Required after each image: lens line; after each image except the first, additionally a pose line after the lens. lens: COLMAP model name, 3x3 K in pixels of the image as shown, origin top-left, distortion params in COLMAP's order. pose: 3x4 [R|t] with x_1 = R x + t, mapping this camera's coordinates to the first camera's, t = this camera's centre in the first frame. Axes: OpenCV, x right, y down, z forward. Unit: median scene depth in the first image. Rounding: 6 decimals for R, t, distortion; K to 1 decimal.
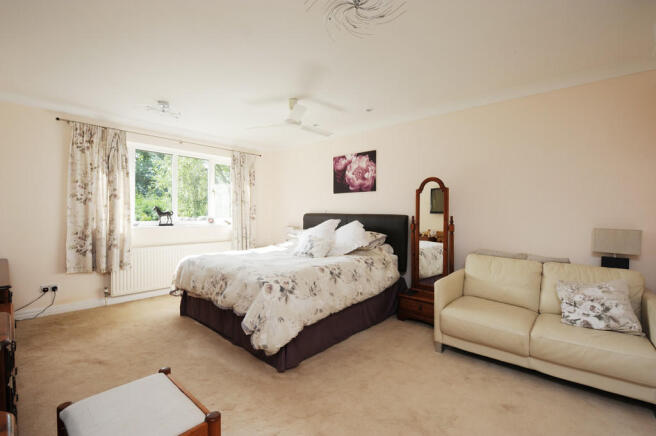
lens RADIAL K [[291.3, 0, 327.9], [0, 291.3, 217.8], [0, 0, 1]] dist [-0.001417, -0.000074]
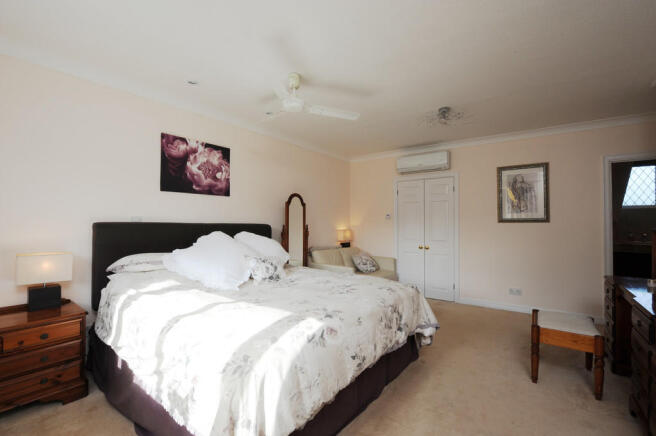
lens RADIAL K [[291.3, 0, 327.2], [0, 291.3, 218.3], [0, 0, 1]] dist [-0.001417, -0.000074]
pose [[-0.080458, 0.008781, 0.996719, -0.681000], [0.006204, 0.999946, -0.008309, -0.017868], [-0.996739, 0.005516, -0.080508, 0.753011]]
